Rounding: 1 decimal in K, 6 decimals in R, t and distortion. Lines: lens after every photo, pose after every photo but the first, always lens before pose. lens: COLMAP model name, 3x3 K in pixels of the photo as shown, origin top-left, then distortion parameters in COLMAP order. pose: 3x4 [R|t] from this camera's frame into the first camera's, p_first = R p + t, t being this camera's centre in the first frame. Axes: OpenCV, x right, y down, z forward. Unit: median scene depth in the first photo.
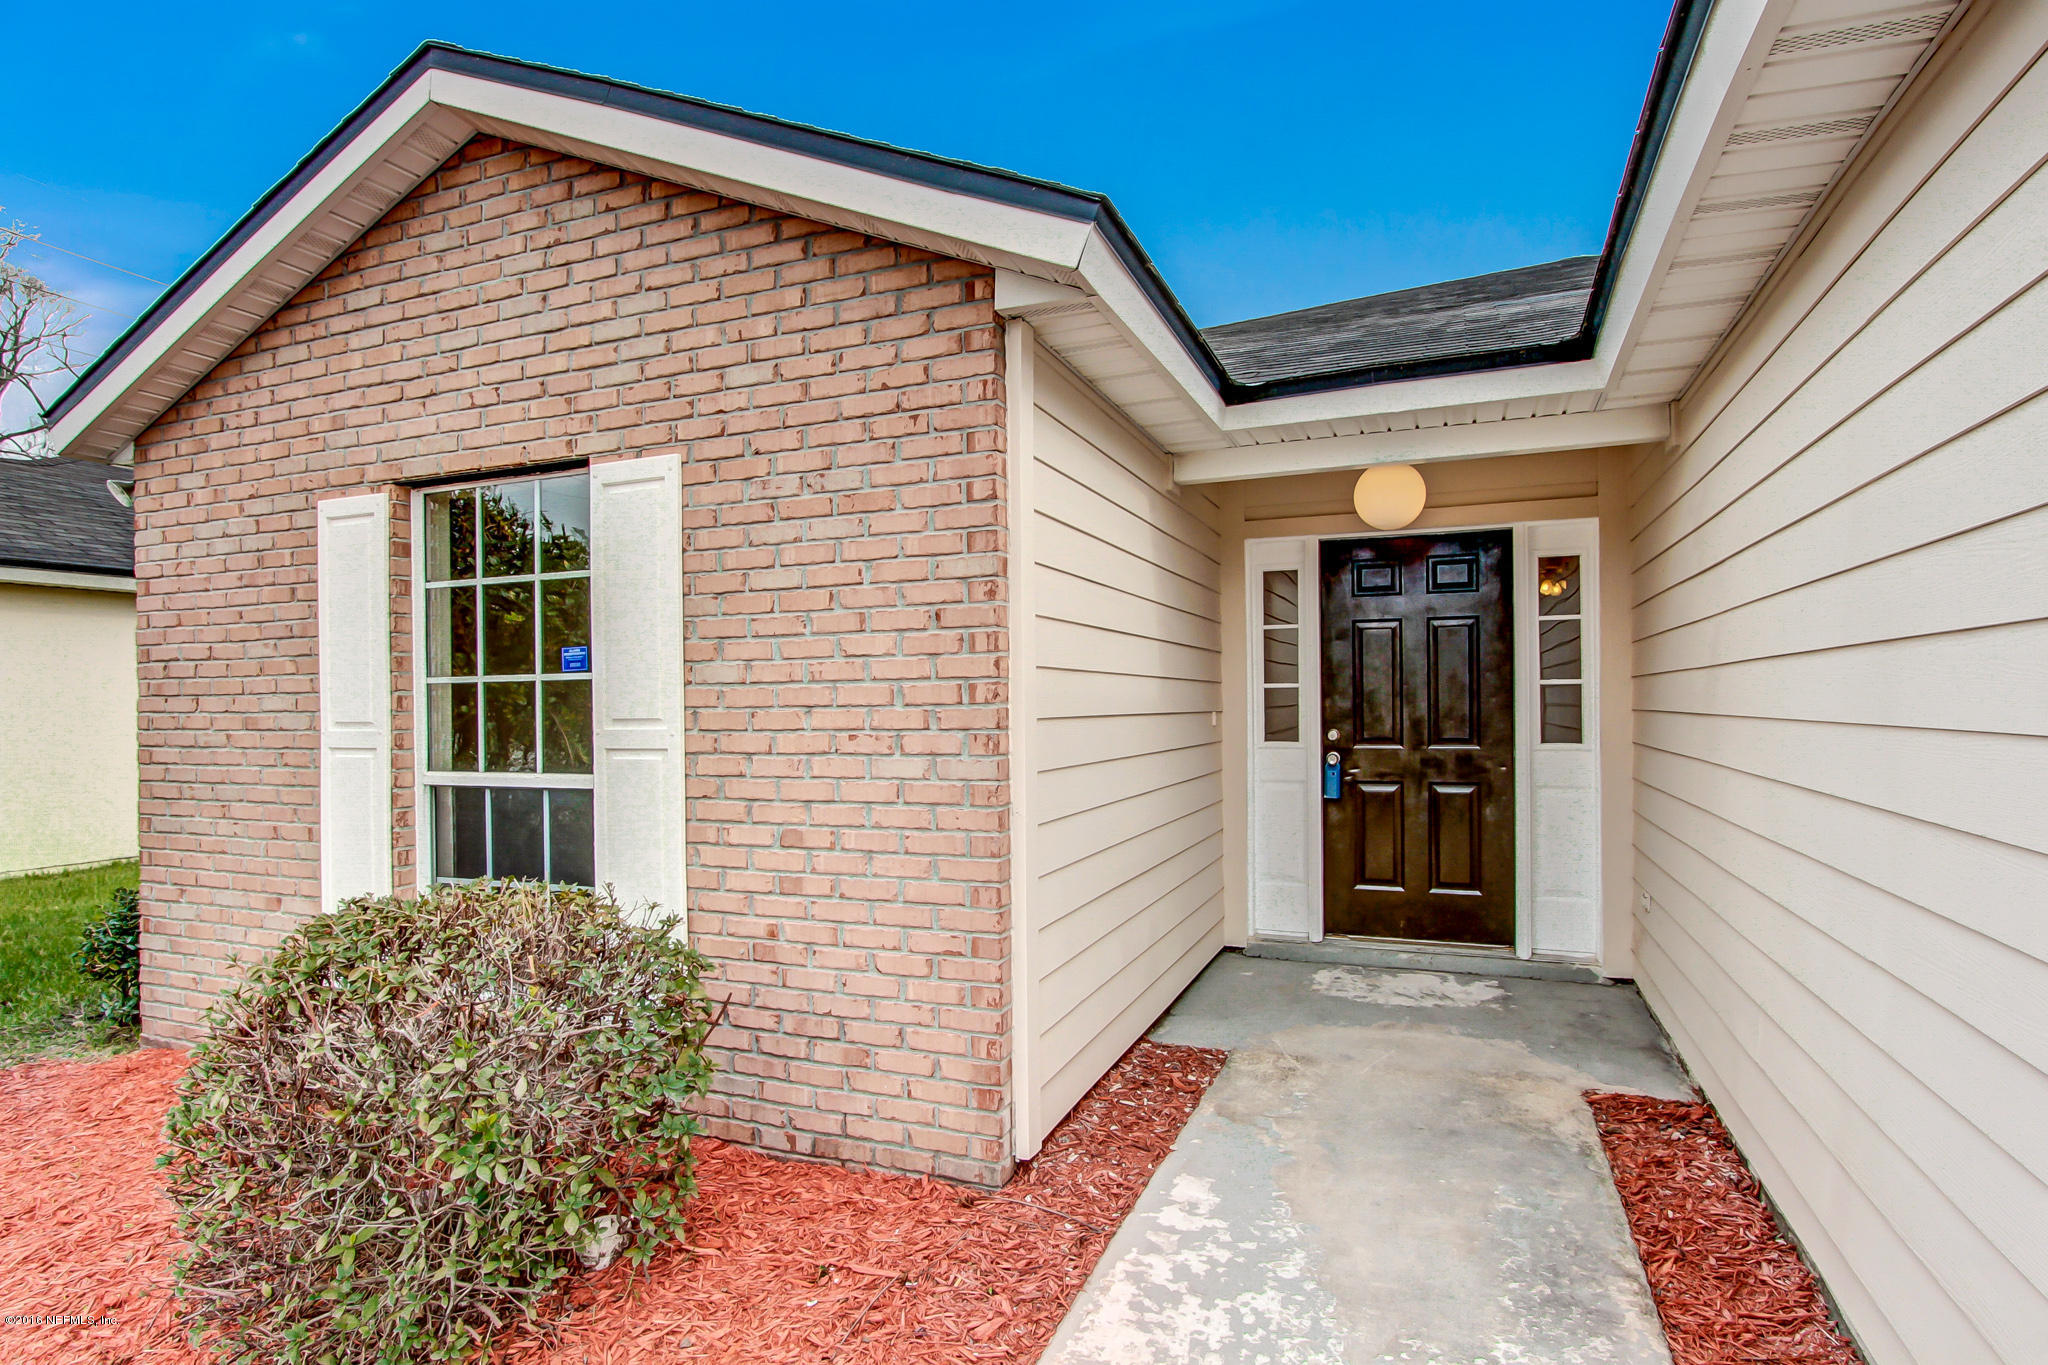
lens RADIAL K [[1103.9, 0, 991.1], [0, 1103.9, 721.7], [0, 0, 1]] dist [-0.010455, 0.001118]
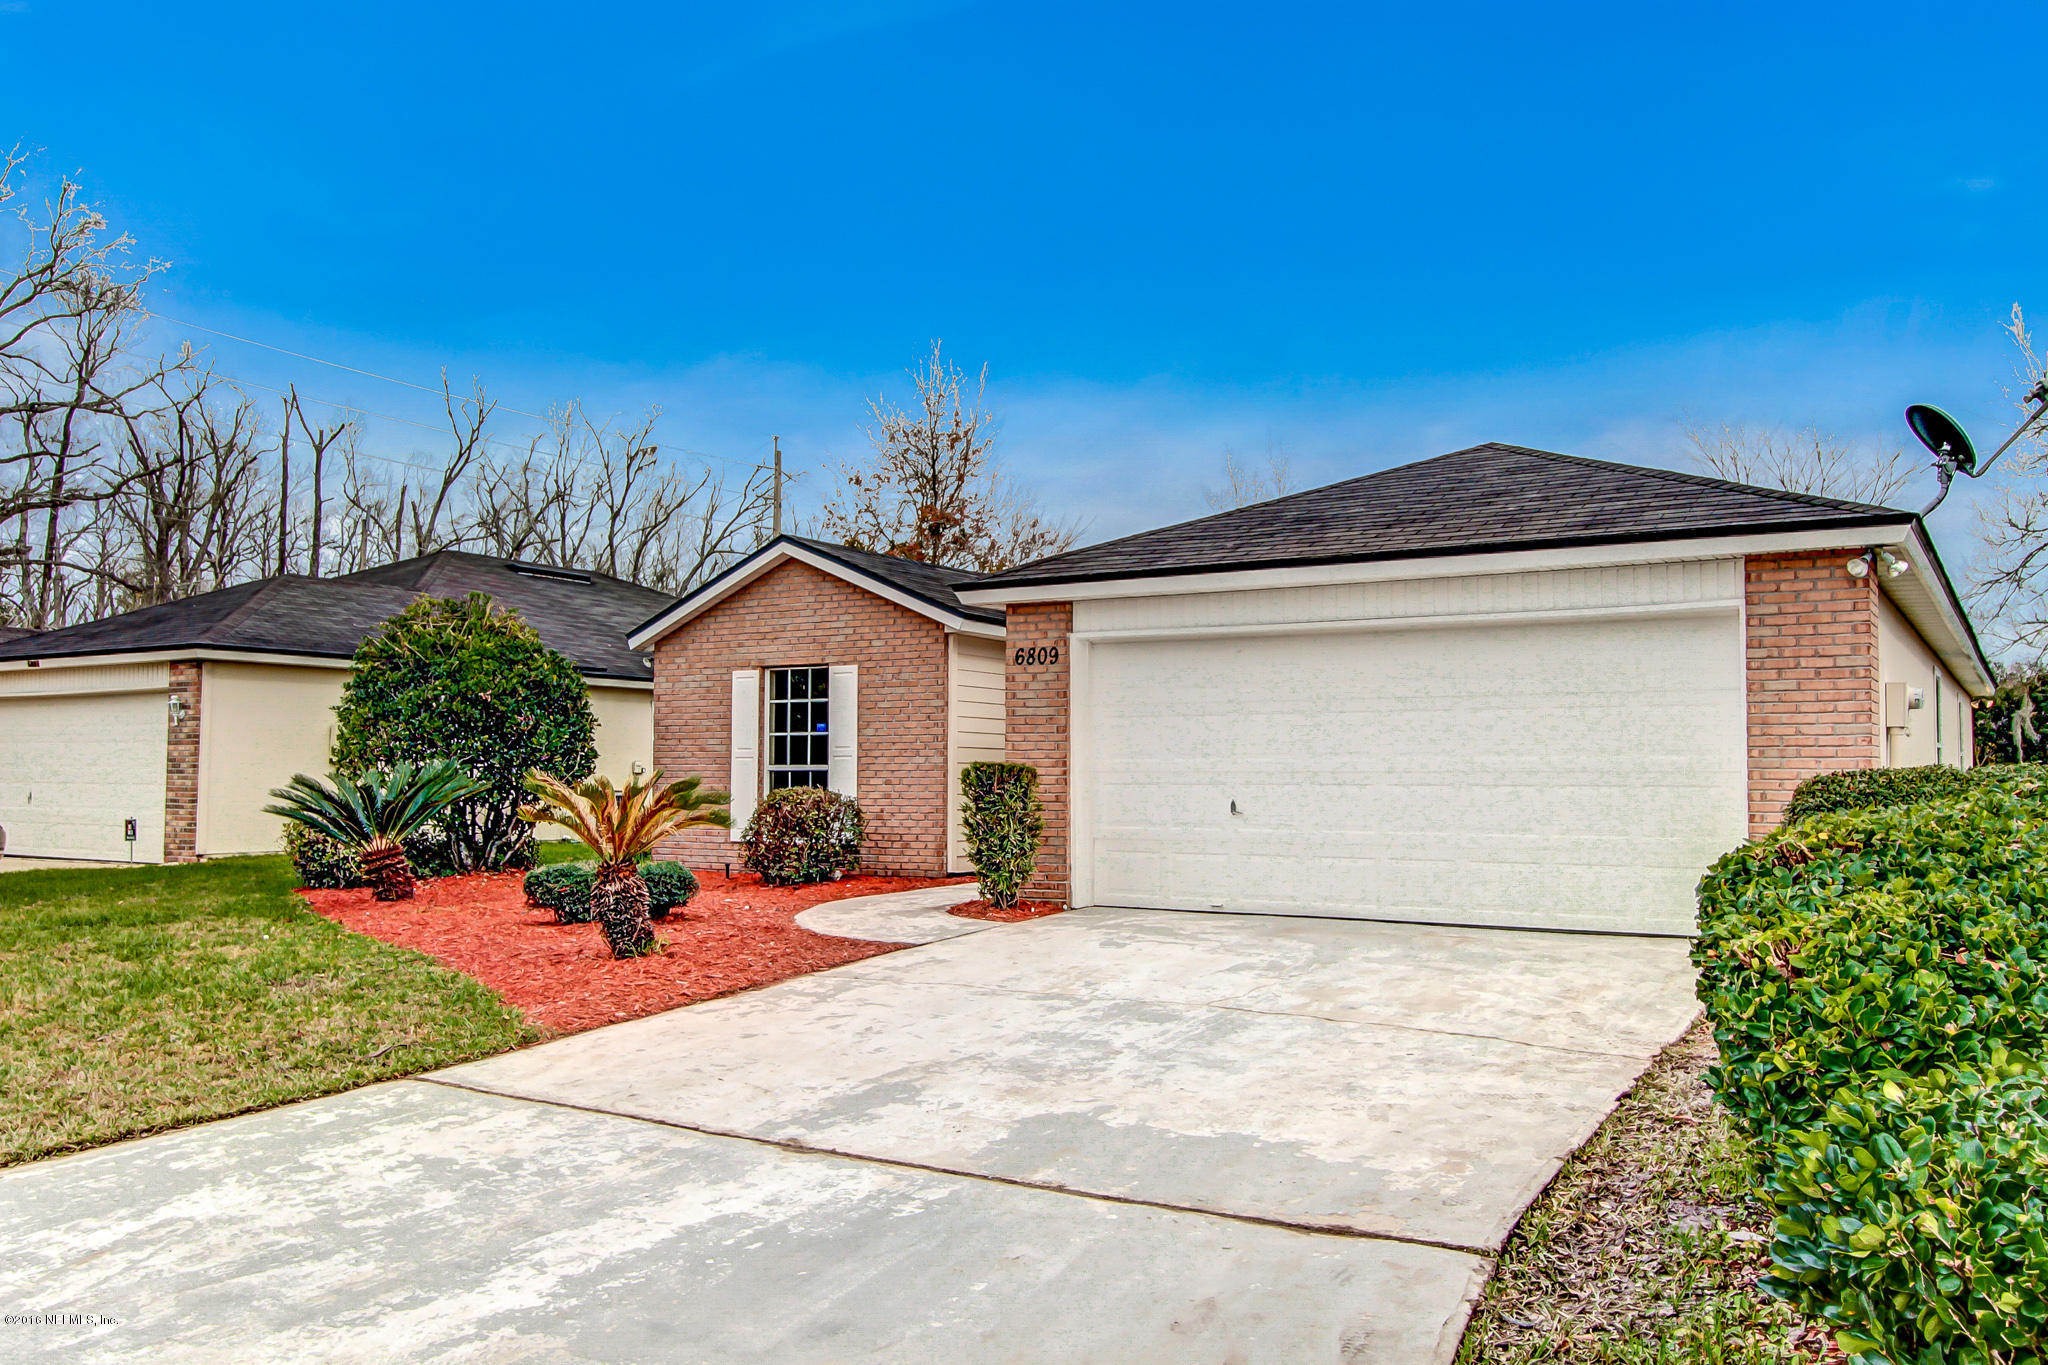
lens RADIAL K [[1709.3, 0, 1031.7], [0, 1709.3, 683.0], [0, 0, 1]] dist [-0.006196, 0.001802]
pose [[0.989526, 0.003552, -0.144313, 0.945838], [-0.014198, 0.997245, -0.072807, 0.168367], [0.143657, 0.074093, 0.986850, -3.865509]]
